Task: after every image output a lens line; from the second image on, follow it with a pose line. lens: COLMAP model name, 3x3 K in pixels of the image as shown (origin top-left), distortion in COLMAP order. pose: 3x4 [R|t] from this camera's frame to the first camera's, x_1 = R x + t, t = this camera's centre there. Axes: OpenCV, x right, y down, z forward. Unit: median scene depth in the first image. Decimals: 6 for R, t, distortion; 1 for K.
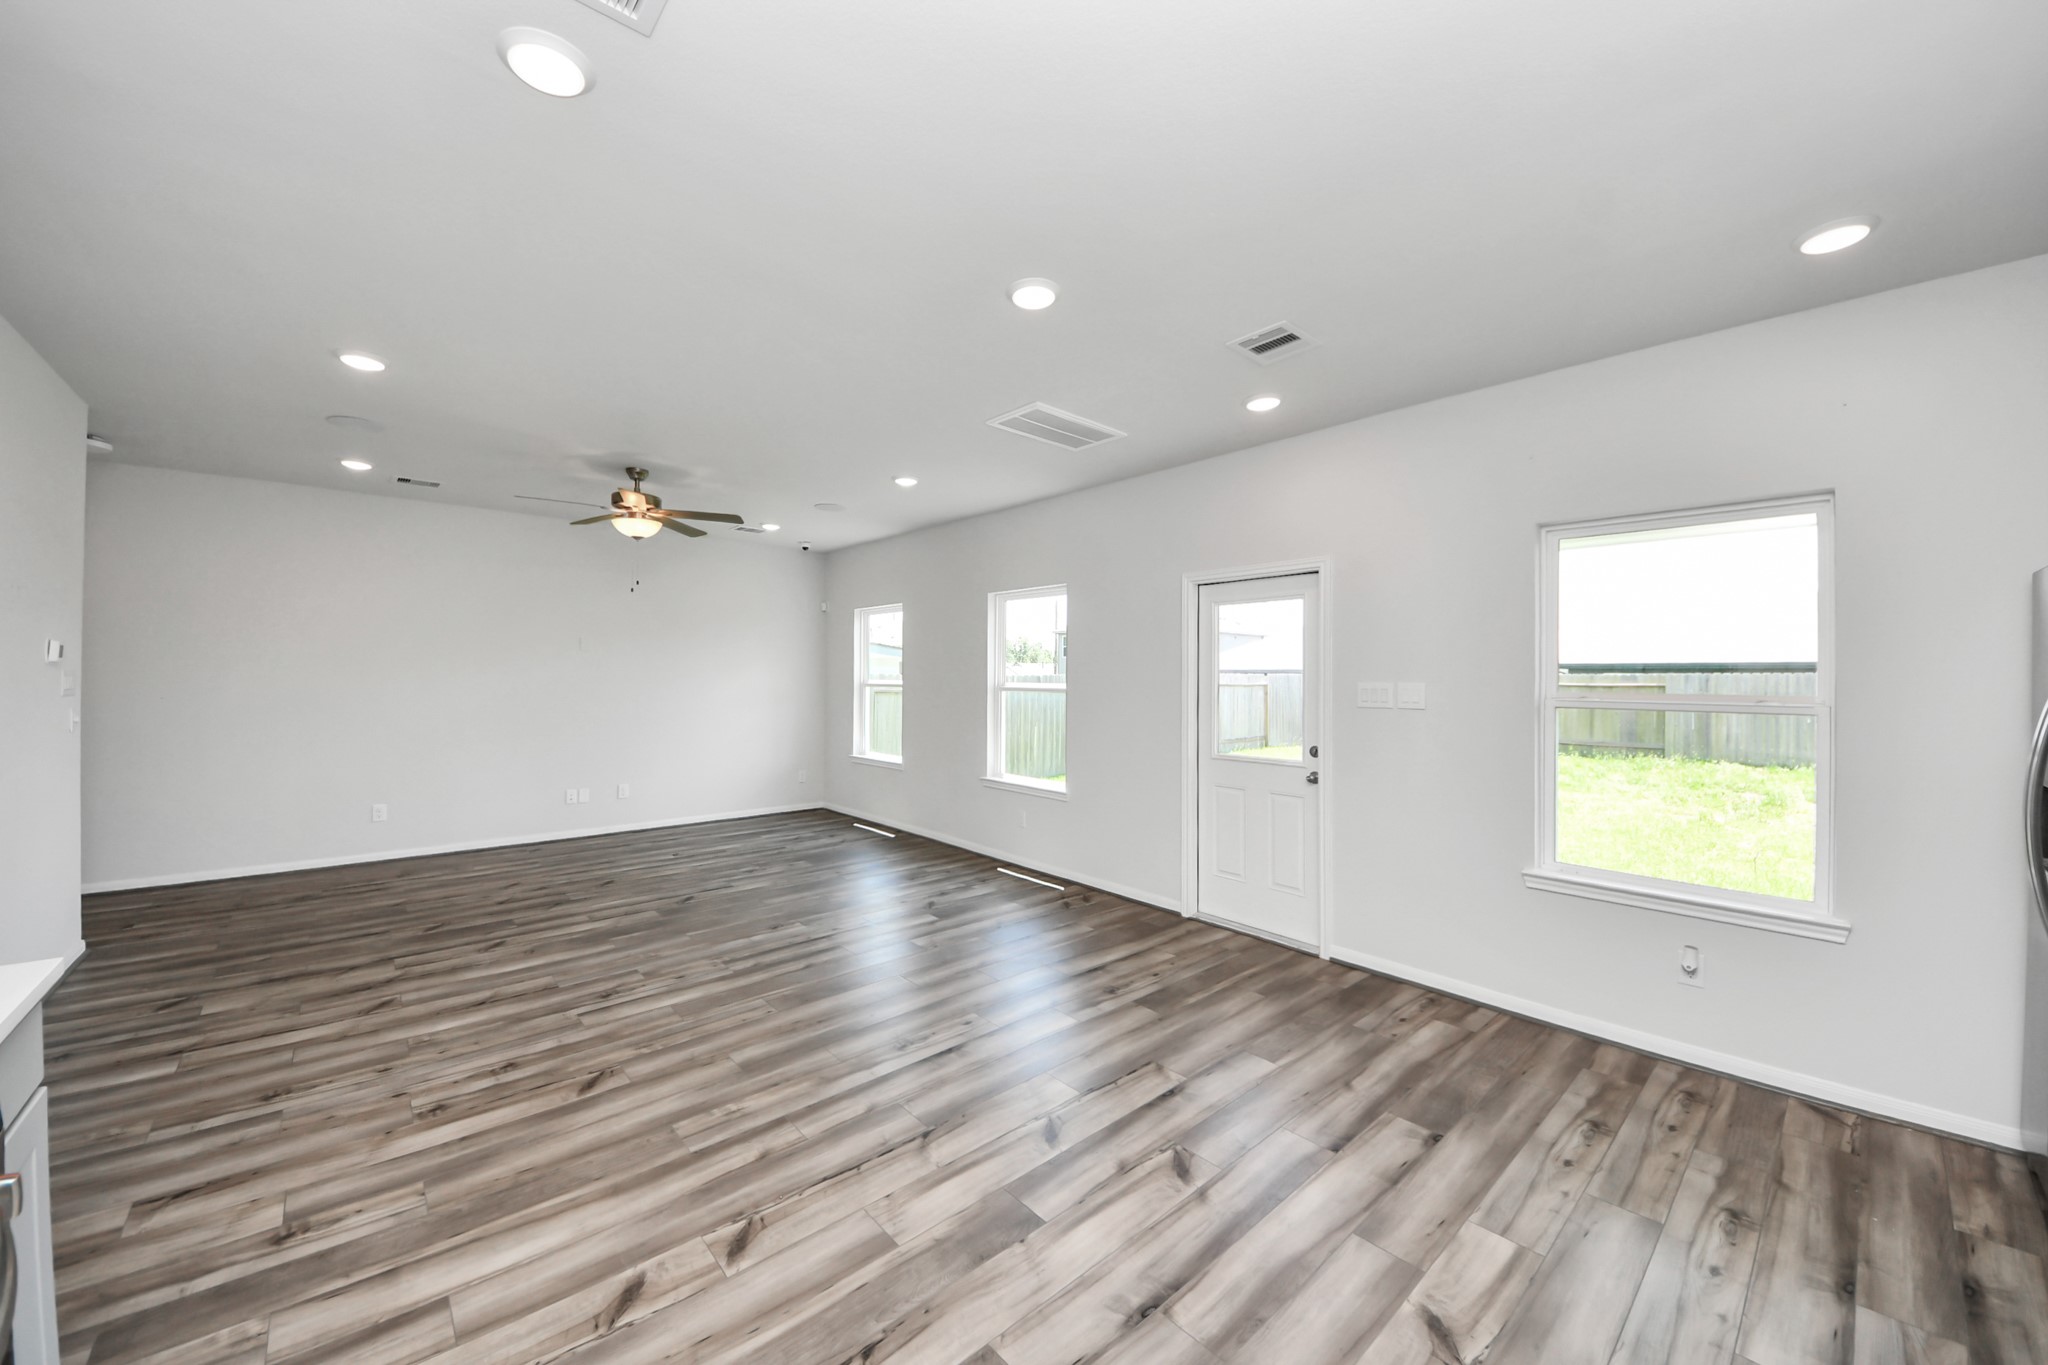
lens RADIAL K [[746.2, 0, 1029.8], [0, 746.2, 690.7], [0, 0, 1]] dist [0.006964, -0.005663]
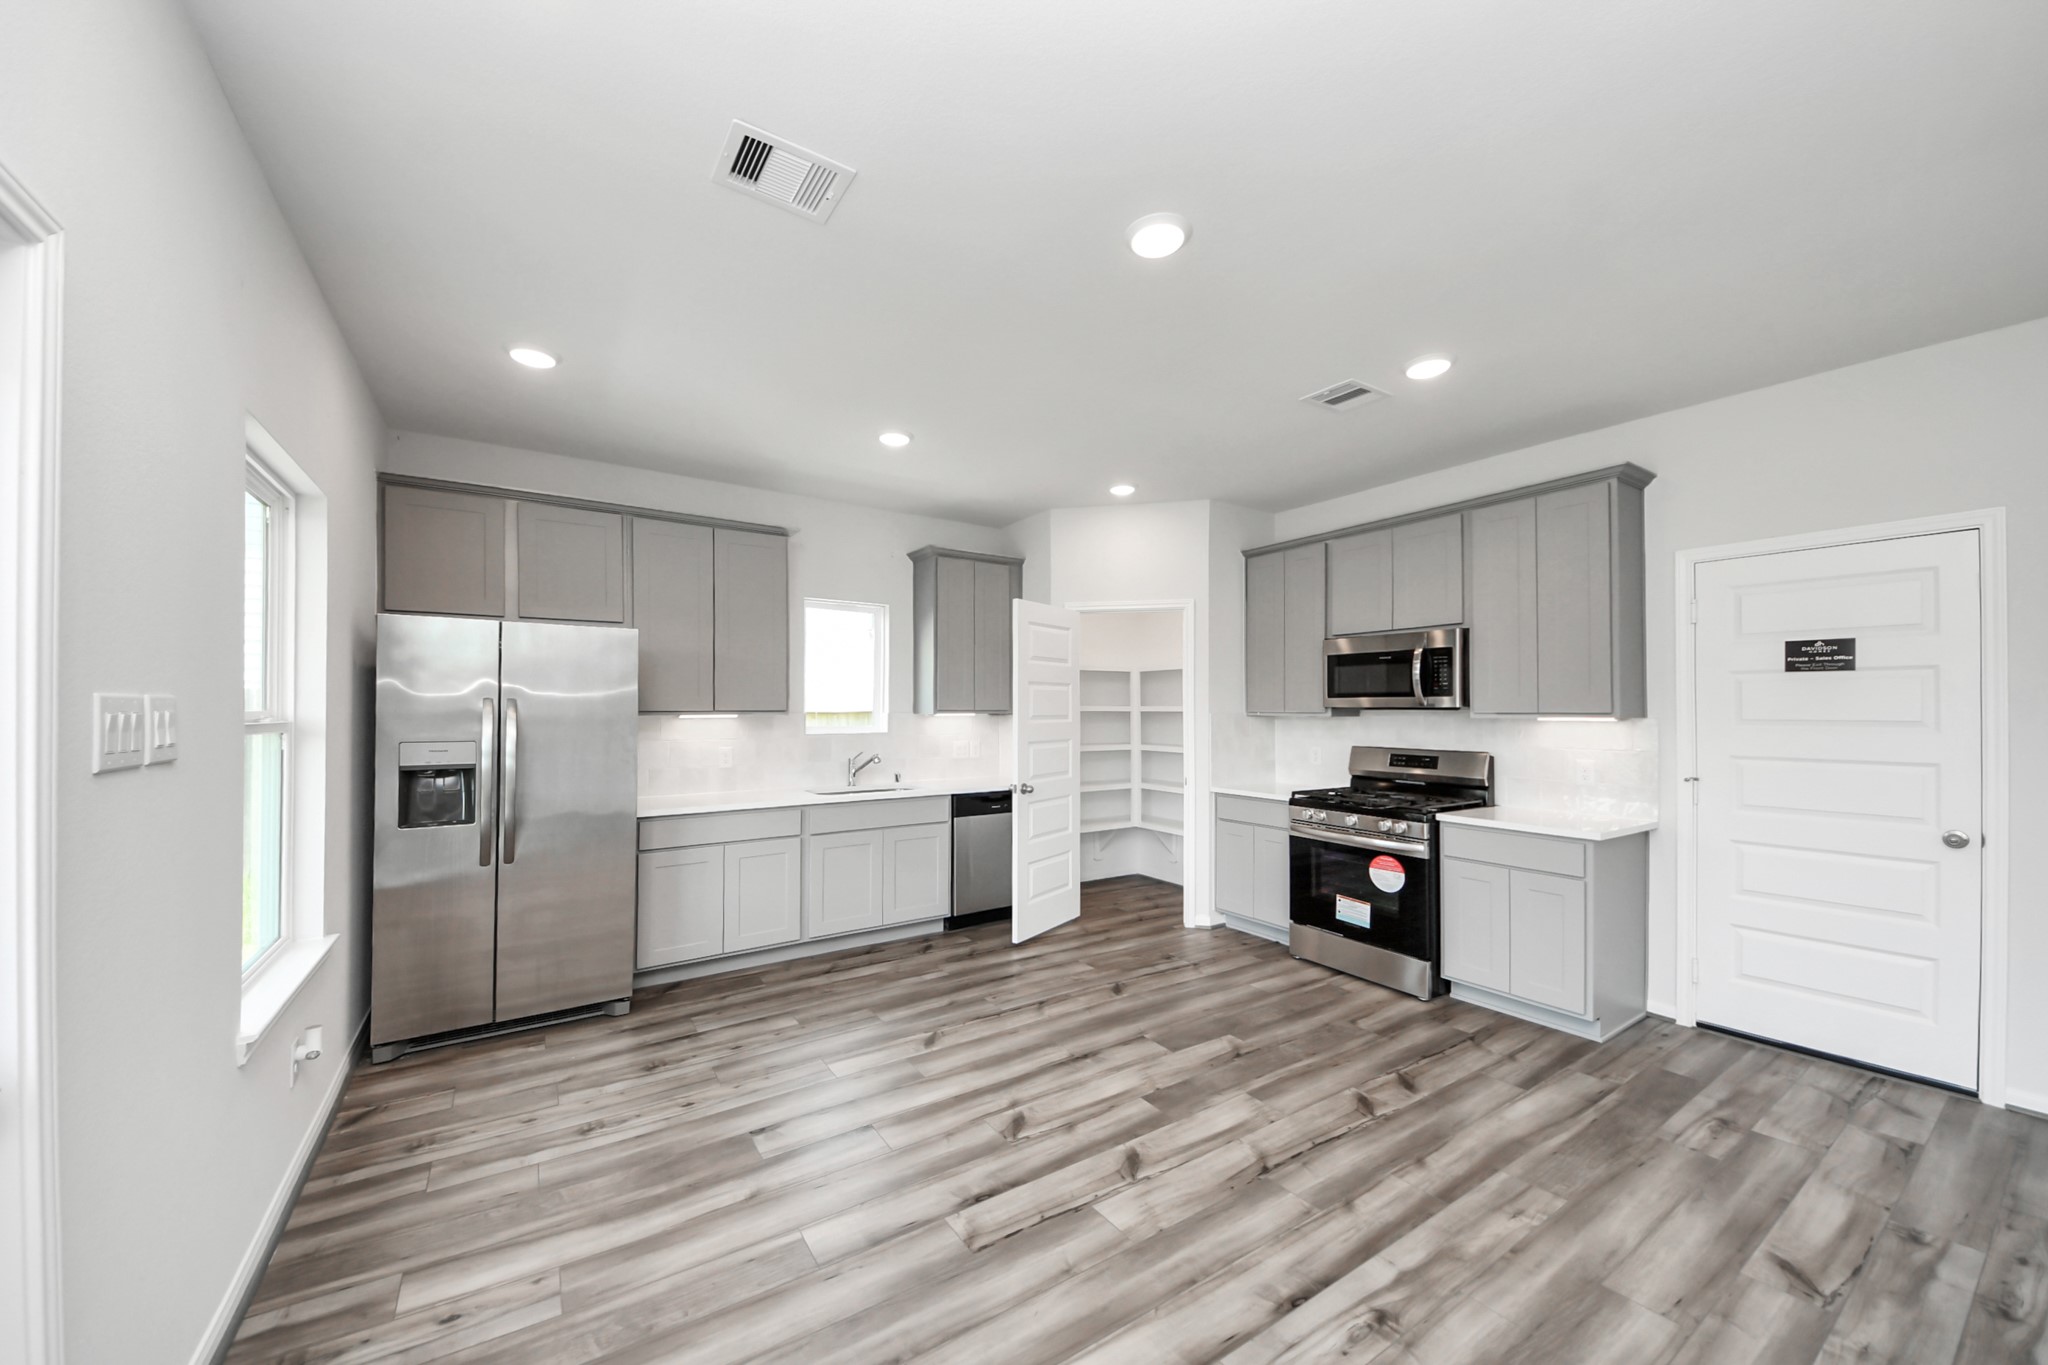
lens RADIAL K [[746.2, 0, 1029.8], [0, 746.2, 690.7], [0, 0, 1]] dist [0.006964, -0.005663]
pose [[-0.989185, -0.006415, 0.146535, 0.023601], [-0.007796, 0.999930, -0.008856, -0.006148], [-0.146468, -0.009903, -0.989166, 2.111641]]
